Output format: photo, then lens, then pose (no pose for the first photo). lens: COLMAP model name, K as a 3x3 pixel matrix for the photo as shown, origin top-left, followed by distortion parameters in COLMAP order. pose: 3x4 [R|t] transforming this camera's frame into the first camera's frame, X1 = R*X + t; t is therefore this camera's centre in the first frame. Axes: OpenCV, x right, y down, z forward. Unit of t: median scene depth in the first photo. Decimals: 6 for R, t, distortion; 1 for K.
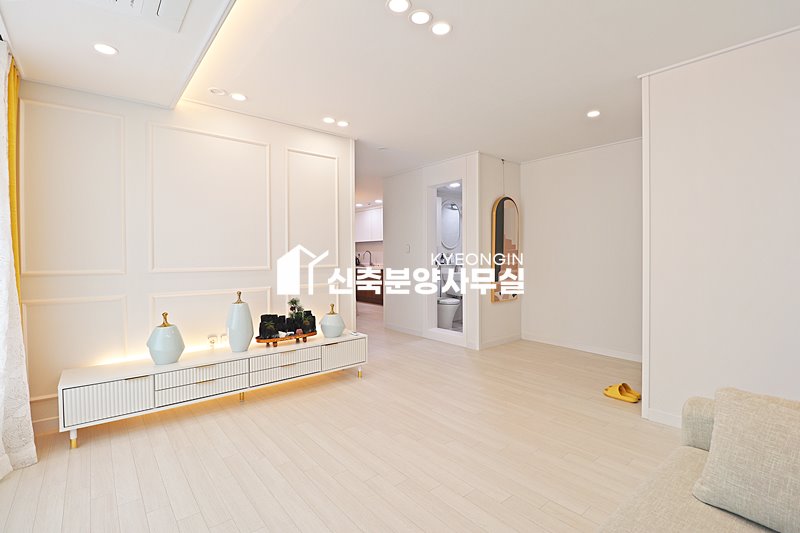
lens RADIAL K [[375.7, 0, 407.6], [0, 375.7, 261.4], [0, 0, 1]] dist [-0.001423, -0.000763]
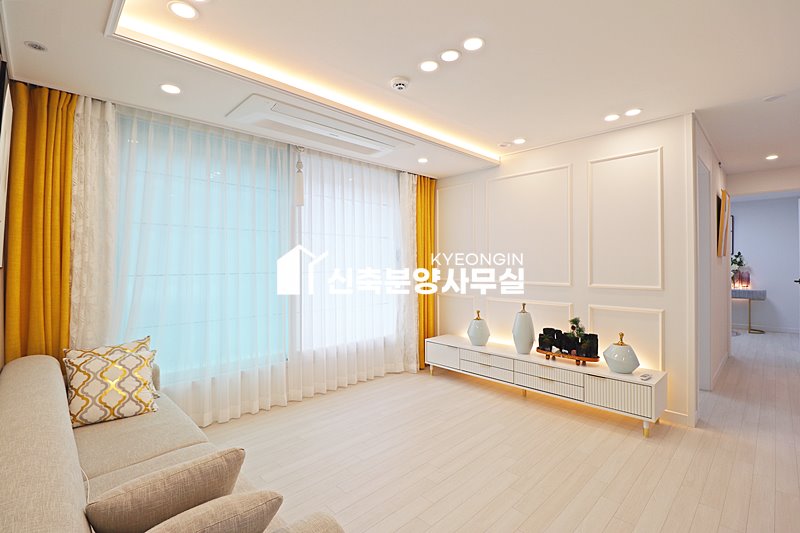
lens RADIAL K [[375.7, 0, 400.8], [0, 375.7, 268.0], [0, 0, 1]] dist [-0.001423, -0.000763]
pose [[0.062000, 0.003667, -0.998069, 0.649415], [-0.028300, 0.999598, 0.001915, -0.019174], [0.997675, 0.028127, 0.062079, 0.494192]]
